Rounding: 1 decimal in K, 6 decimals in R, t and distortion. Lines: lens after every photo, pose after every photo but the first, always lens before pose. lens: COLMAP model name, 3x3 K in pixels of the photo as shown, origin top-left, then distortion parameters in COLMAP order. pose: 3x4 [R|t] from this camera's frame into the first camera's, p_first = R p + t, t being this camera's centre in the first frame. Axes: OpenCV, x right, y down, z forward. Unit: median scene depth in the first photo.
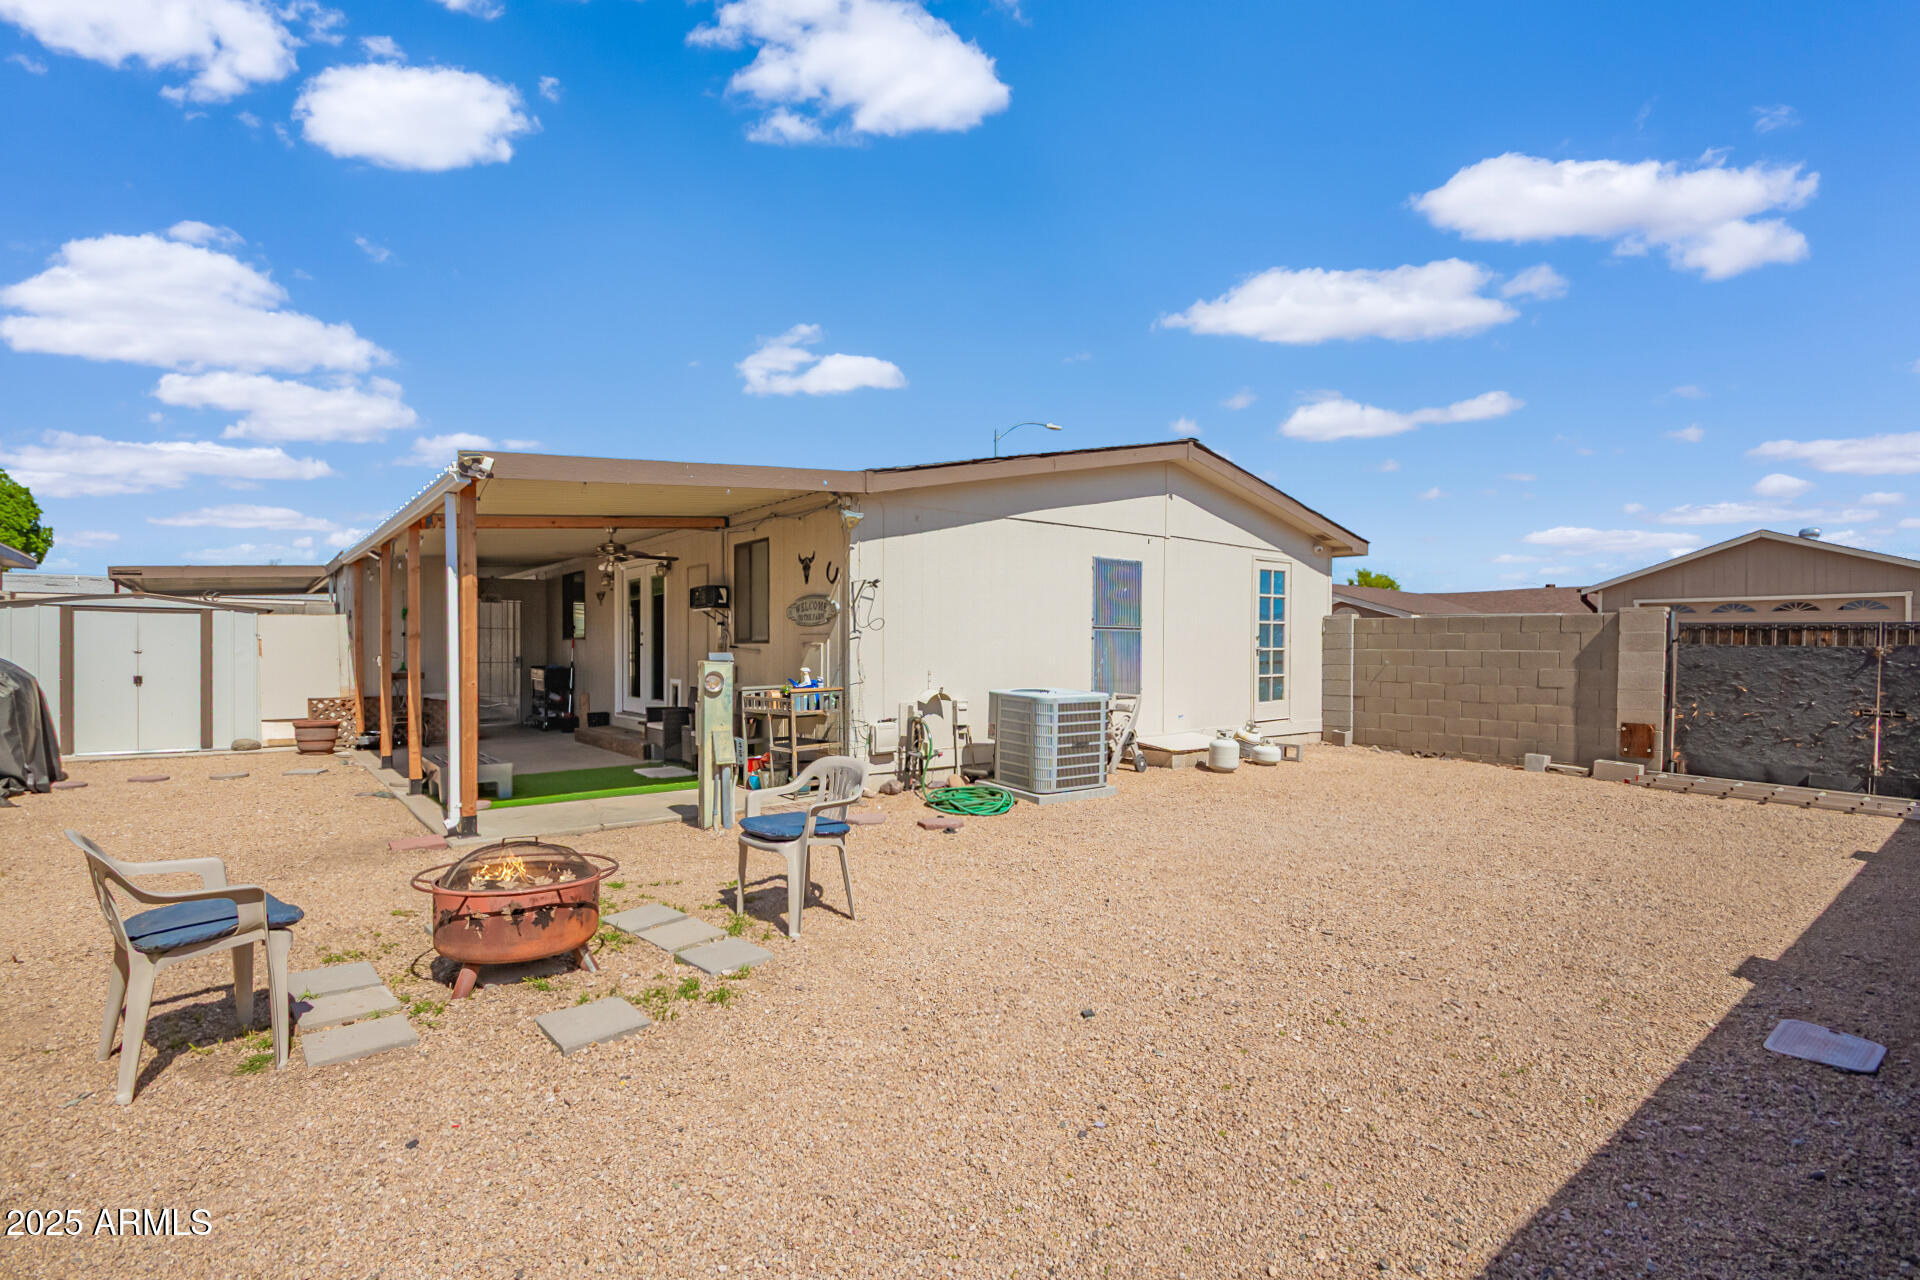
lens RADIAL K [[922.1, 0, 958.0], [0, 922.1, 644.4], [0, 0, 1]] dist [0.005110, -0.001758]
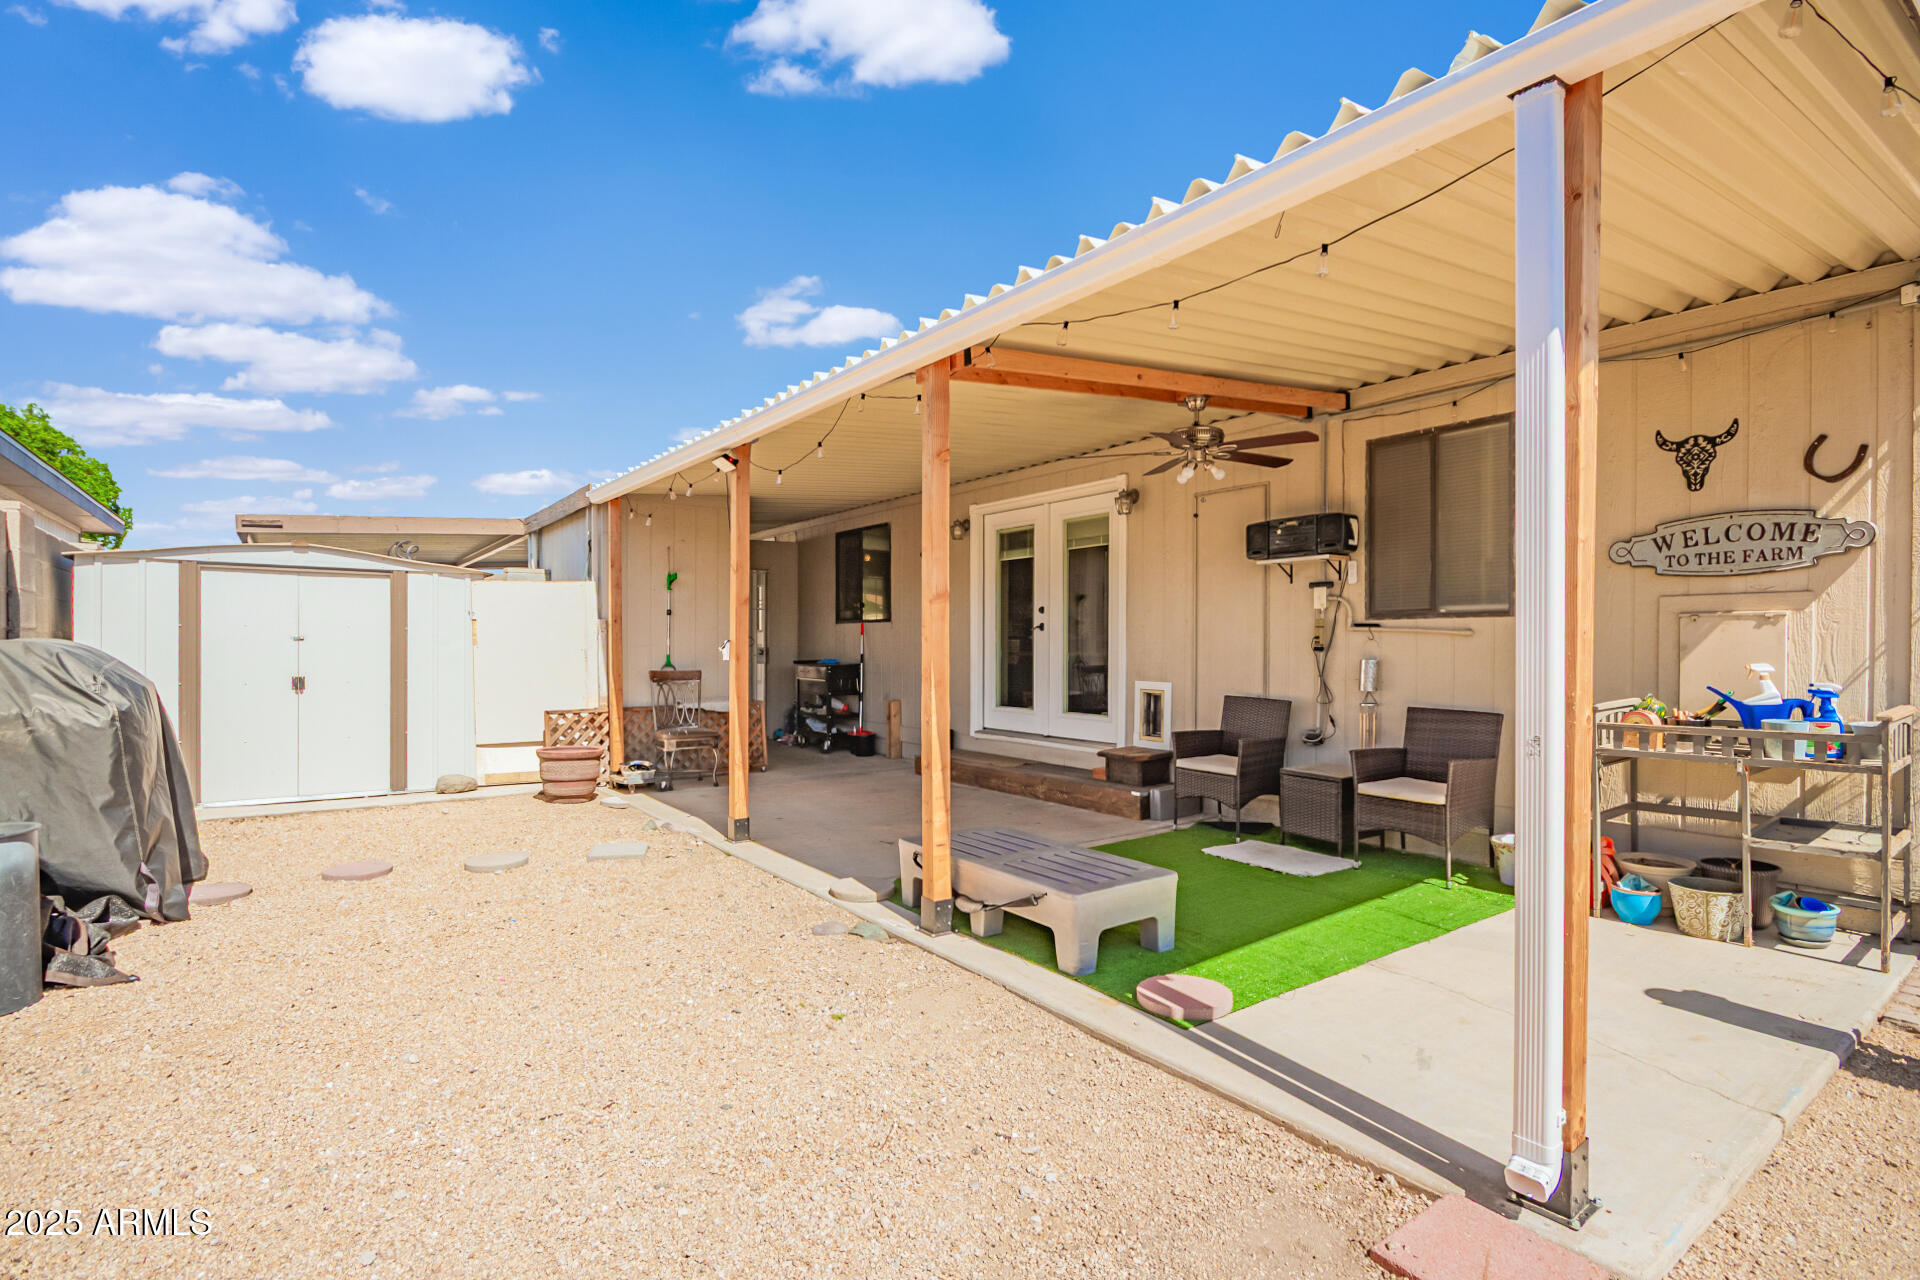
lens RADIAL K [[922.1, 0, 963.0], [0, 922.1, 638.1], [0, 0, 1]] dist [0.005110, -0.001758]
pose [[0.999286, -0.000886, -0.037769, -0.402624], [0.000879, 1.000000, -0.000199, 0.008394], [0.037769, 0.000166, 0.999286, 0.382917]]
